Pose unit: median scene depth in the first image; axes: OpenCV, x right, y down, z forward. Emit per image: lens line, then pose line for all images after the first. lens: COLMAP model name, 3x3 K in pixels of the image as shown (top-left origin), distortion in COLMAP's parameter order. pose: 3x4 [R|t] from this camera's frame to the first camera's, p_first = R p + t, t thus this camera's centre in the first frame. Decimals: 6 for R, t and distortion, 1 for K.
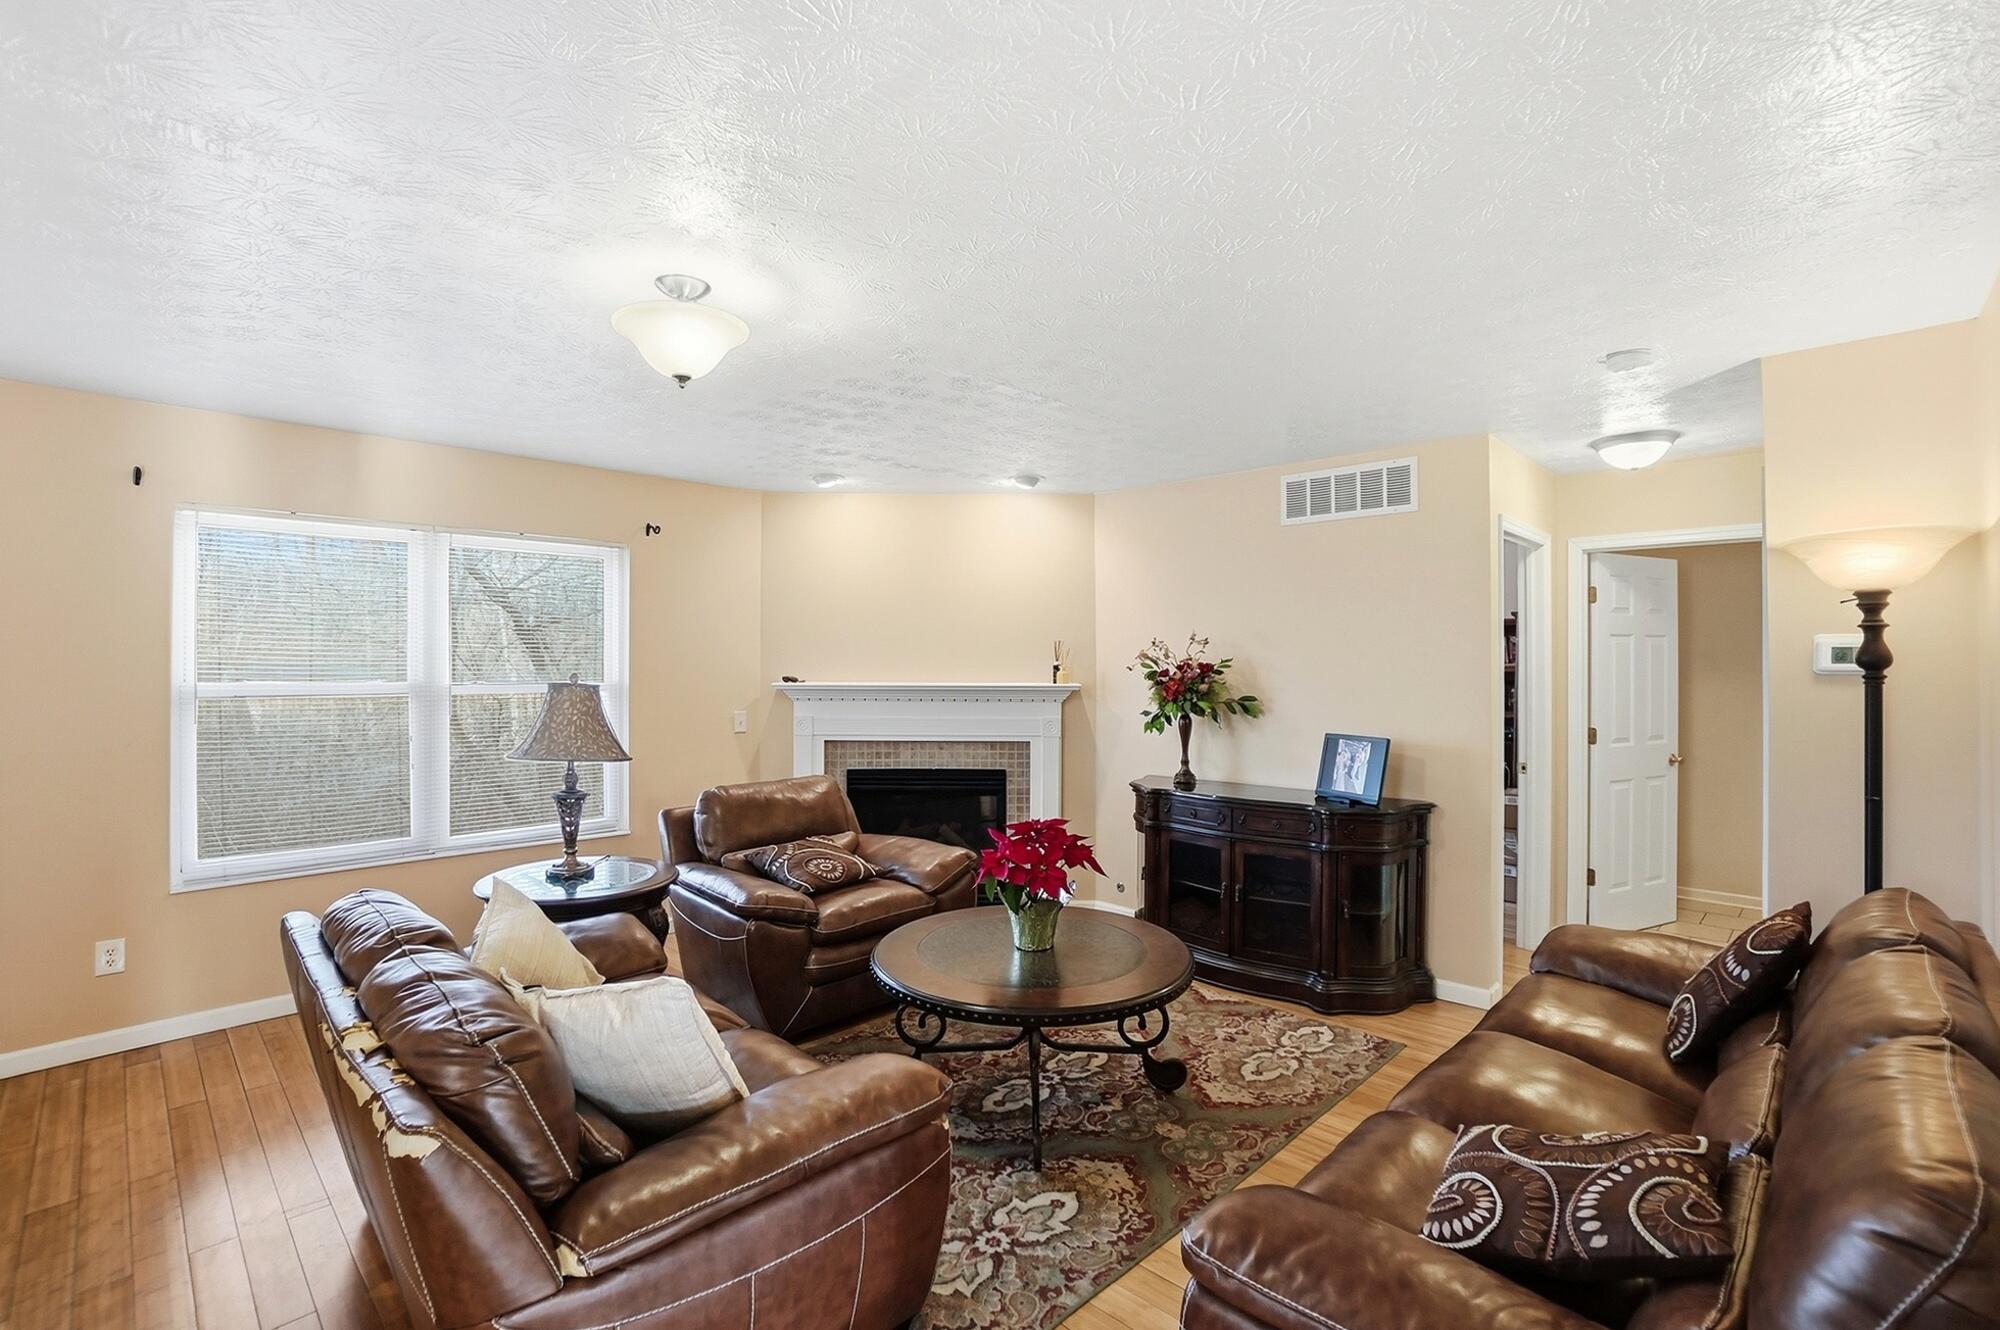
lens RADIAL K [[905.3, 0, 991.2], [0, 905.3, 658.5], [0, 0, 1]] dist [-0.065627, 0.024628]
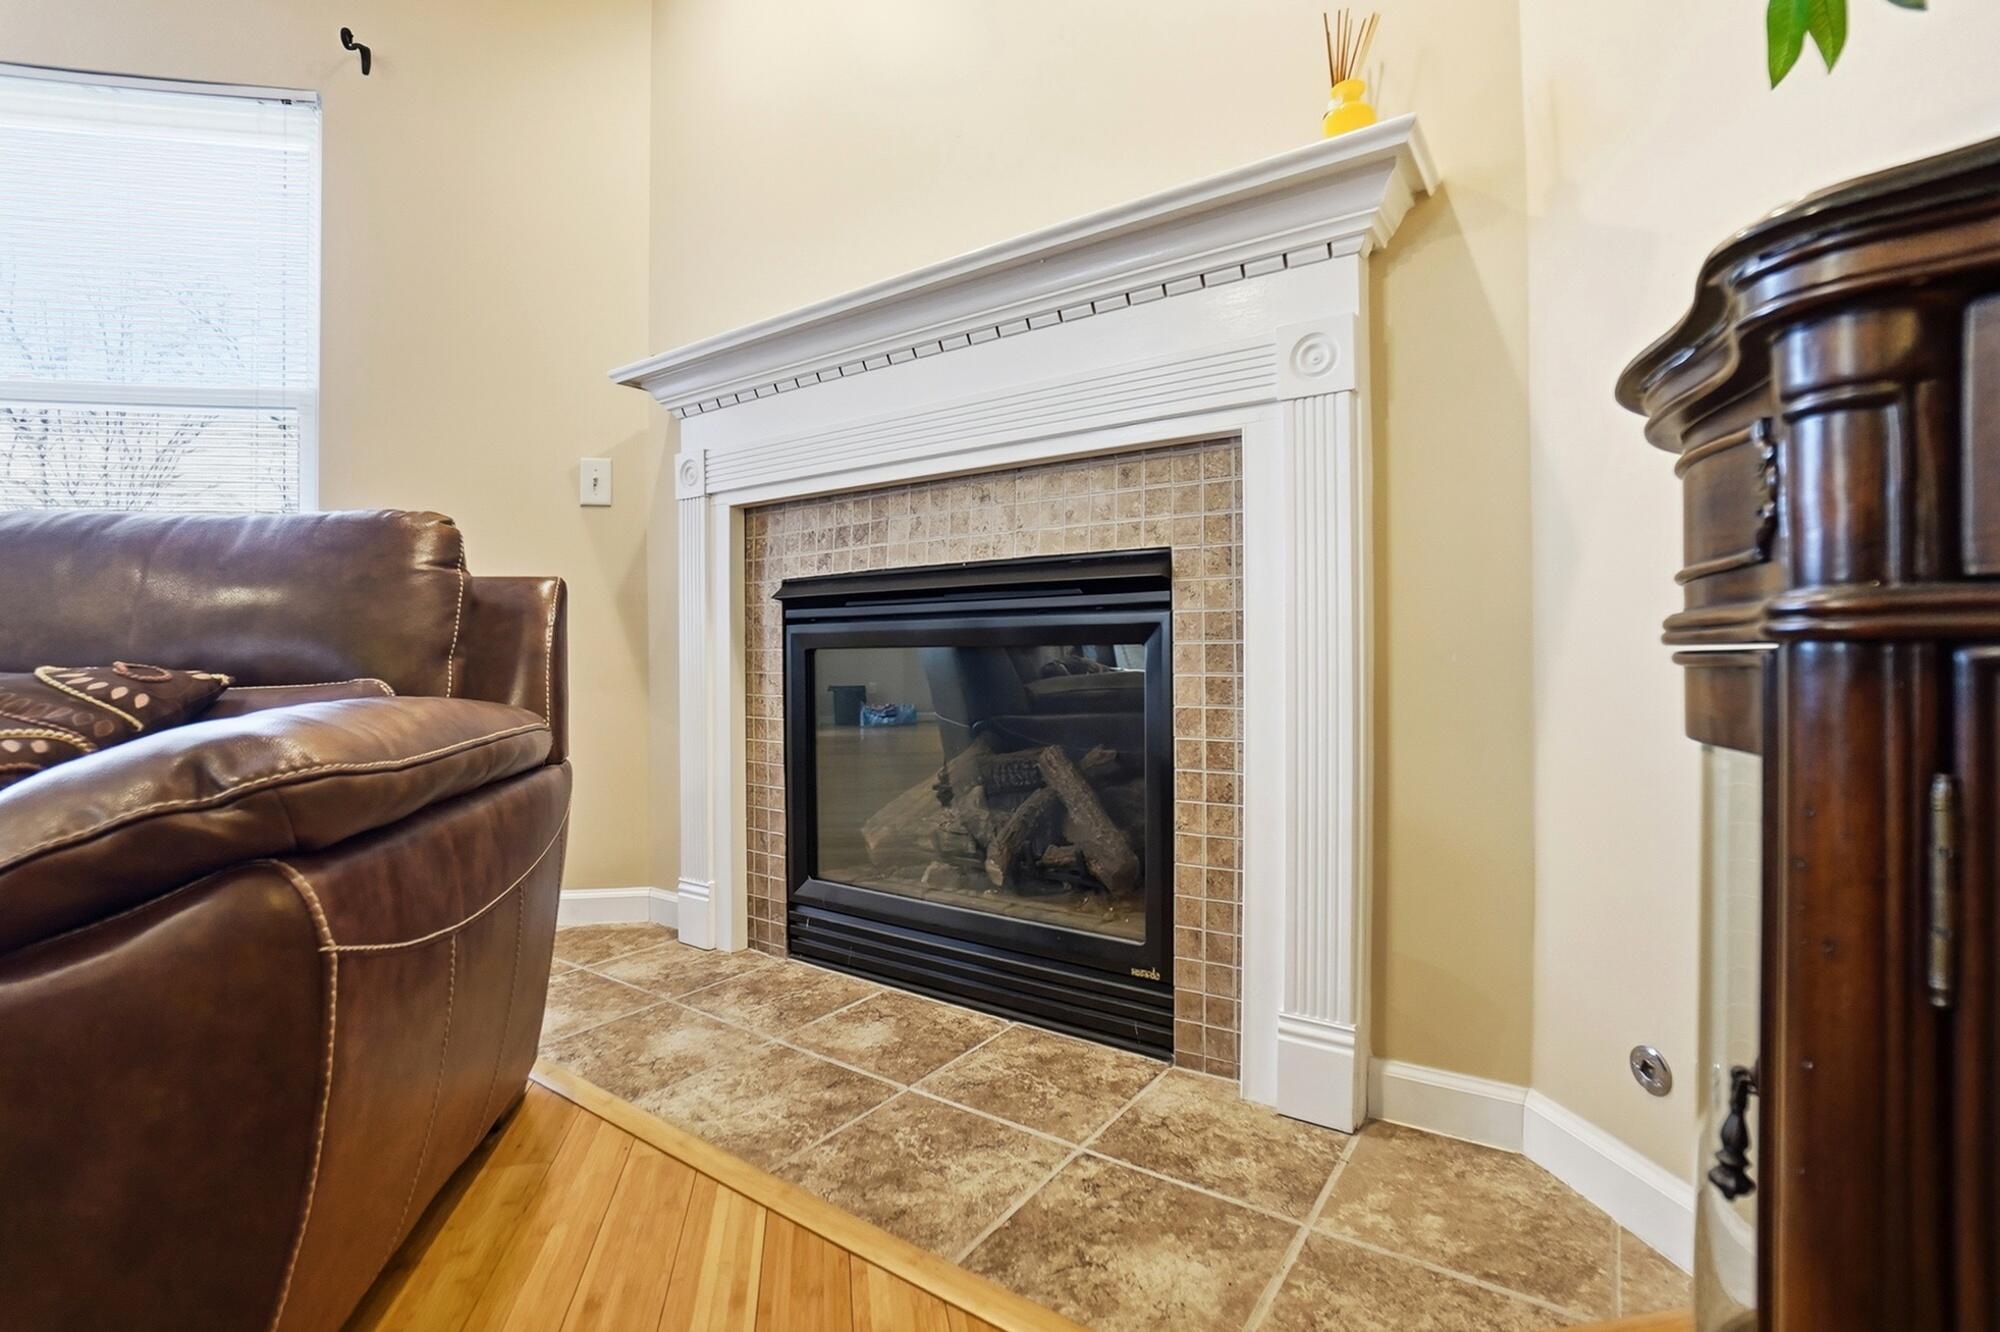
lens RADIAL K [[905.3, 0, 991.2], [0, 905.3, 659.5], [0, 0, 1]] dist [-0.065627, 0.024628]
pose [[0.821955, -0.002854, -0.569545, 0.169820], [0.008070, 0.999945, 0.006636, 0.200713], [0.569495, -0.010051, 0.821933, 0.957177]]
